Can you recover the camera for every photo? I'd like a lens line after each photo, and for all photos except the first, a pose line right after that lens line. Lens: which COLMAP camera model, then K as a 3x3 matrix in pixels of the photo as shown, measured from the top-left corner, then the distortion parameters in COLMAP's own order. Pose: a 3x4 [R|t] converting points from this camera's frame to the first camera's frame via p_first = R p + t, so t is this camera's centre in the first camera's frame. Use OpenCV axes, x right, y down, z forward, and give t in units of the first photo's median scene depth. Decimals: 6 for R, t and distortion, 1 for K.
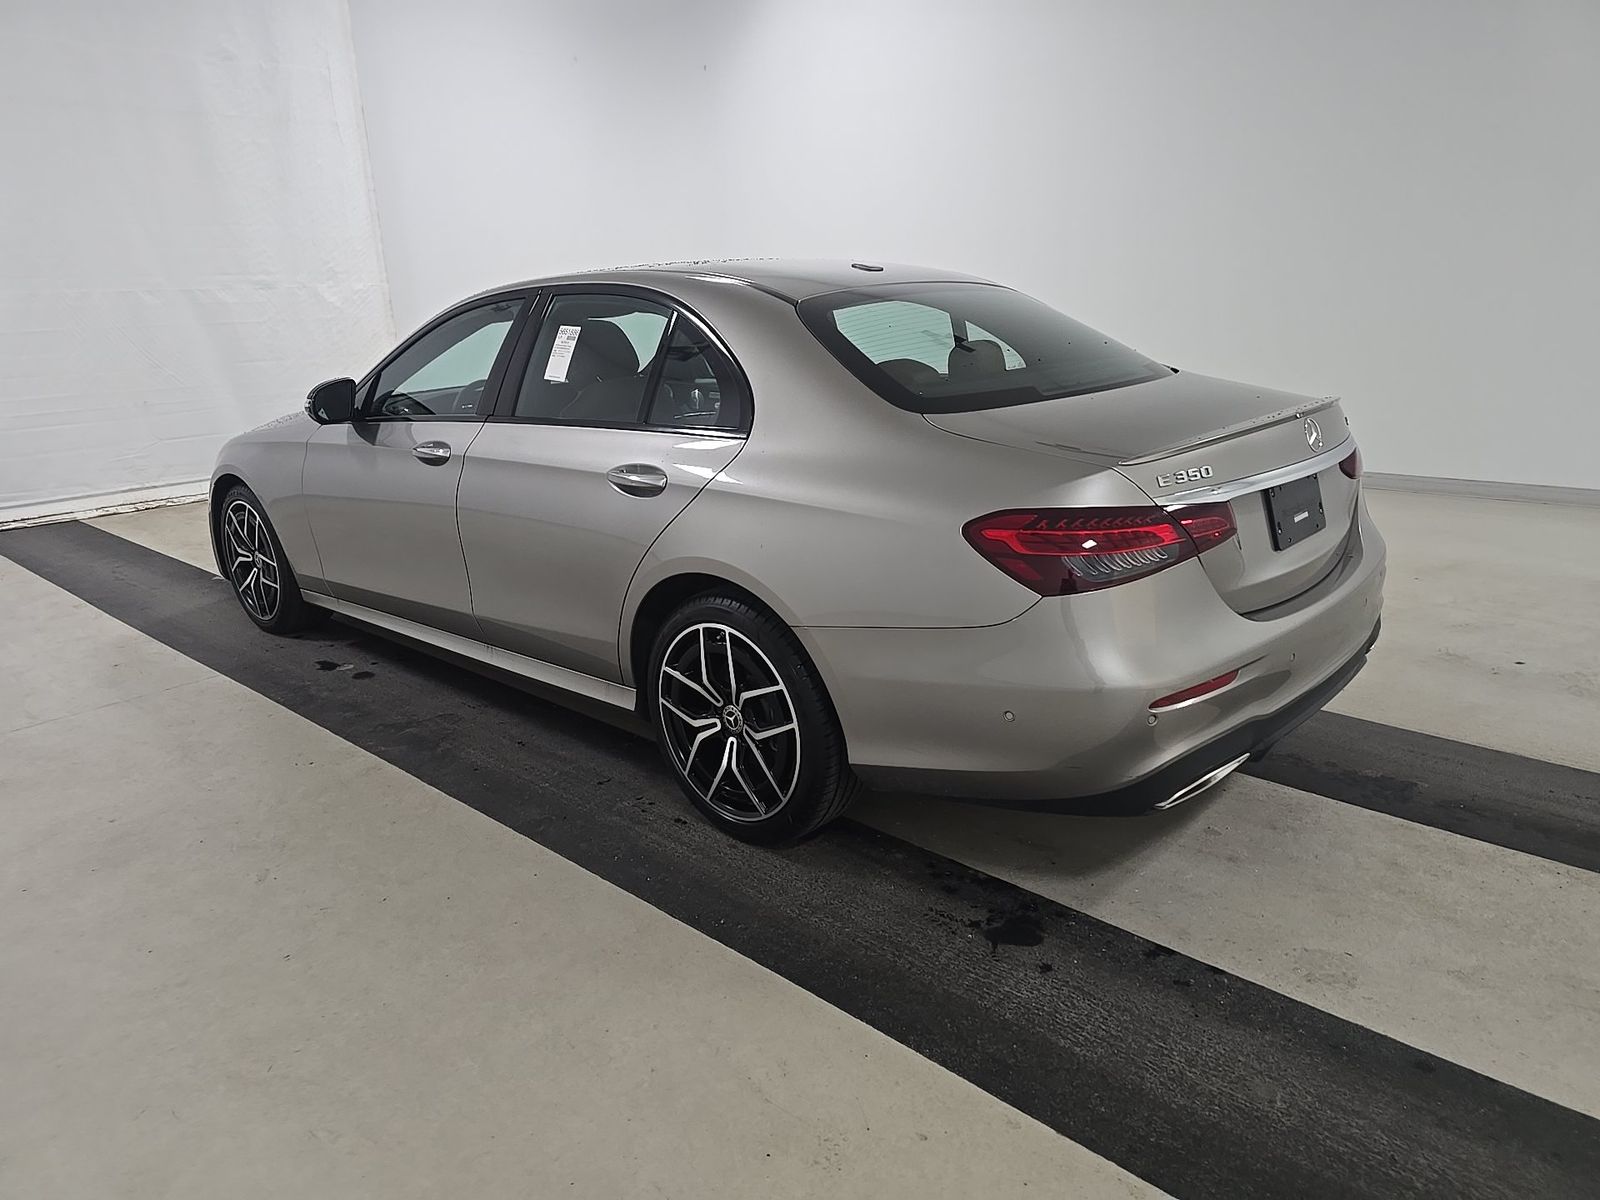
lens RADIAL K [[1090.7, 0, 794.2], [0, 1090.7, 603.4], [0, 0, 1]] dist [0.014140, -0.008067]
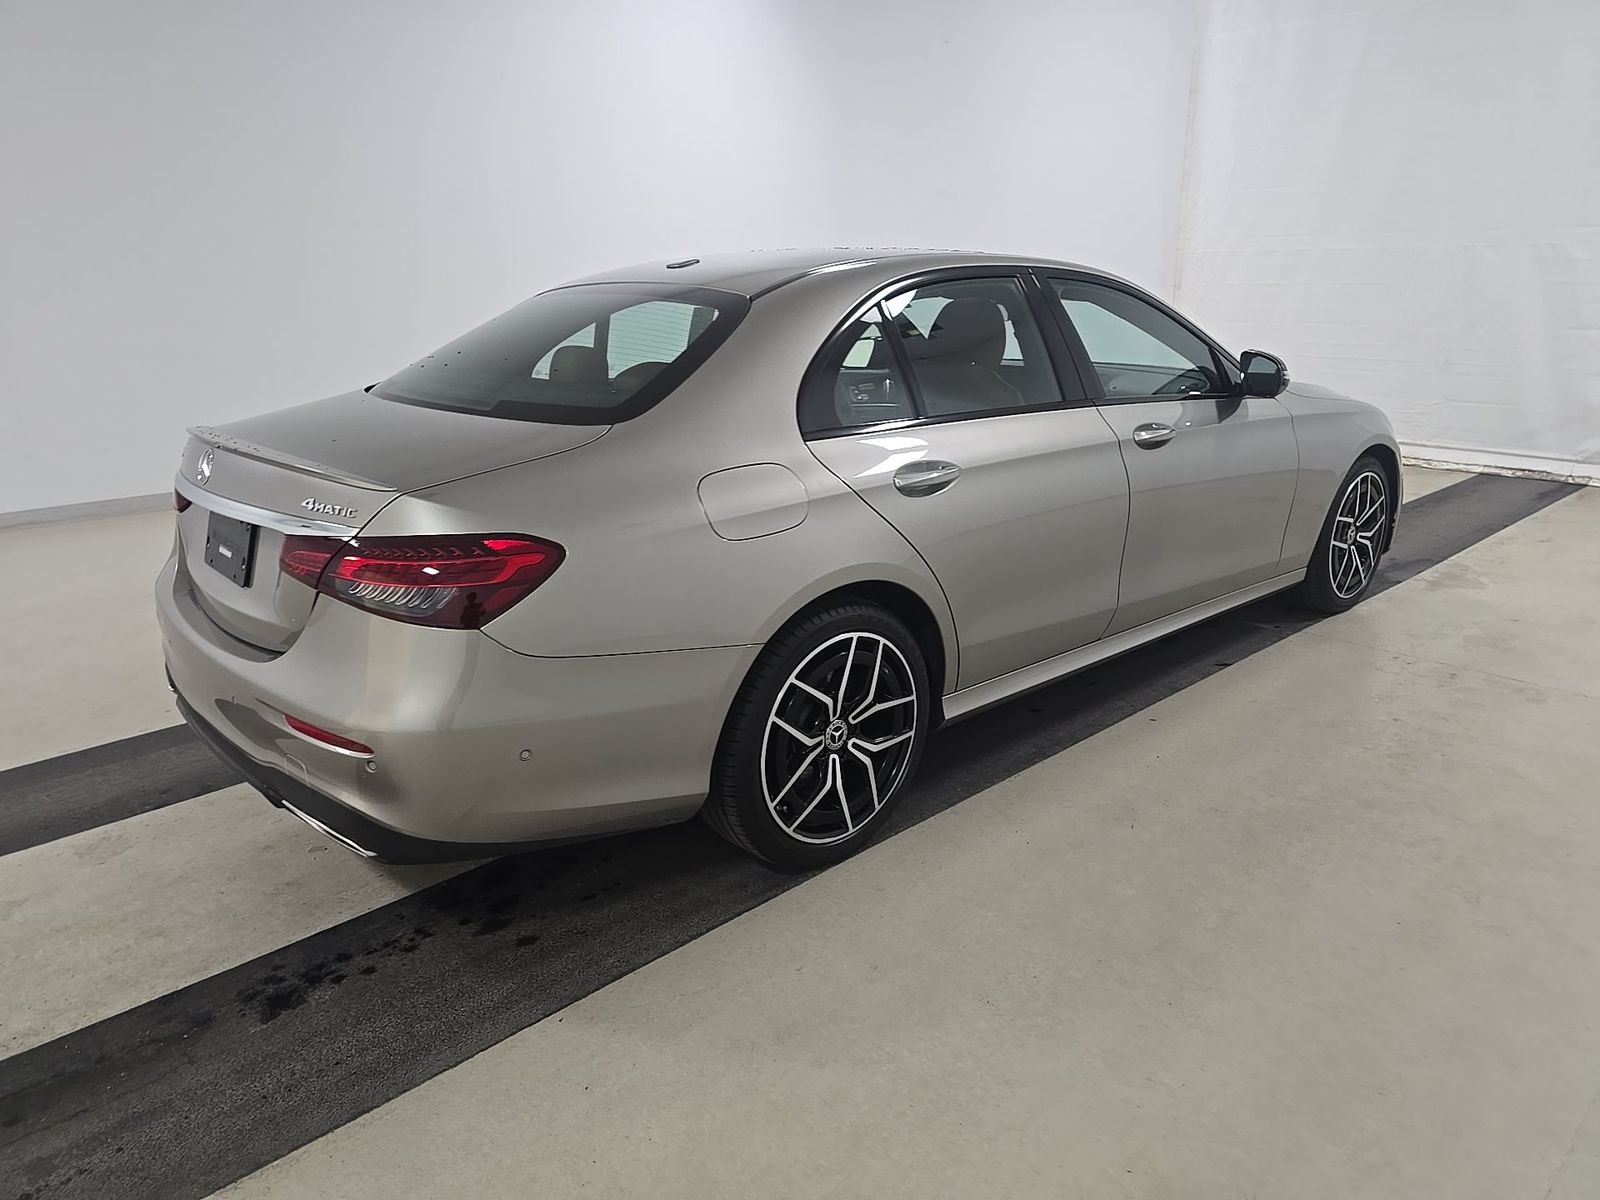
lens RADIAL K [[1090.7, 0, 794.2], [0, 1090.7, 603.4], [0, 0, 1]] dist [0.014140, -0.008067]
pose [[-0.103976, 0.324159, -0.940271, 1.052287], [-0.260384, 0.903549, 0.340293, -0.391693], [0.959890, 0.280214, -0.009542, 1.190996]]
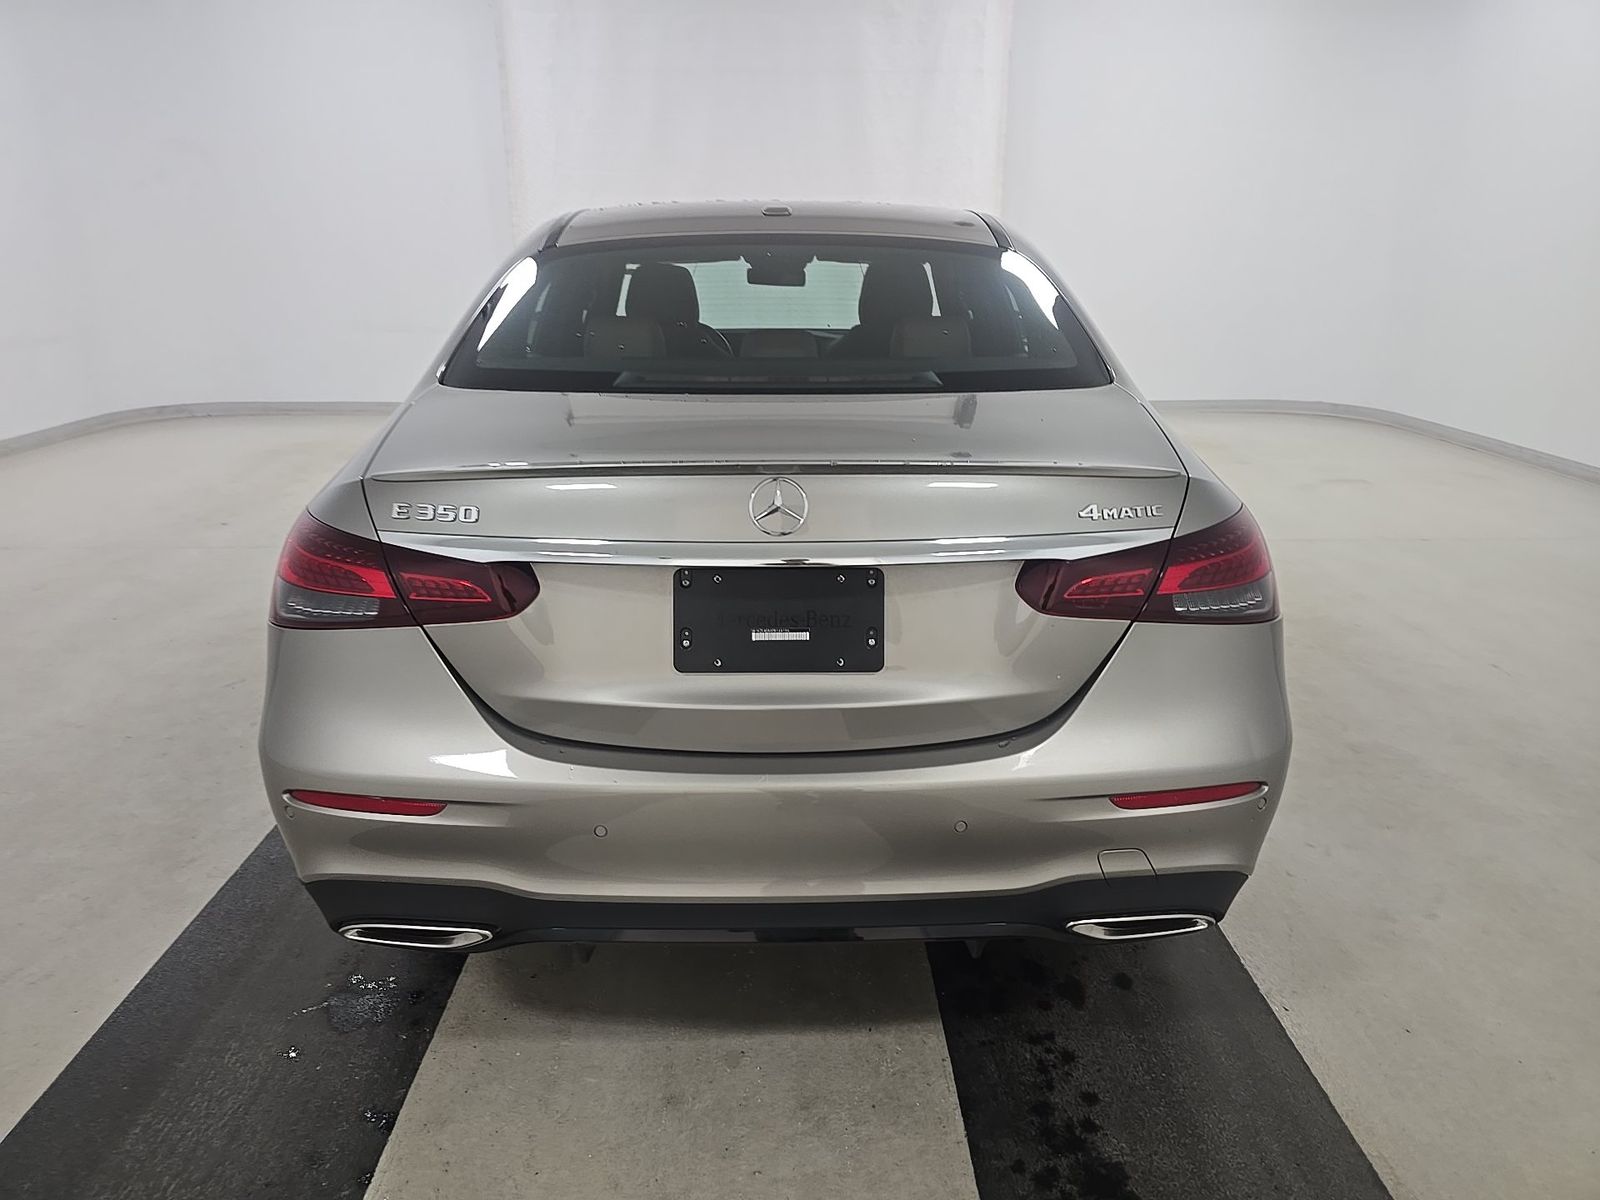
lens RADIAL K [[1090.7, 0, 794.2], [0, 1090.7, 603.4], [0, 0, 1]] dist [0.014140, -0.008067]
pose [[0.688886, 0.258995, -0.677021, 0.694481], [-0.230514, 0.963779, 0.134141, -0.143485], [0.687240, 0.063655, 0.723636, 0.450251]]
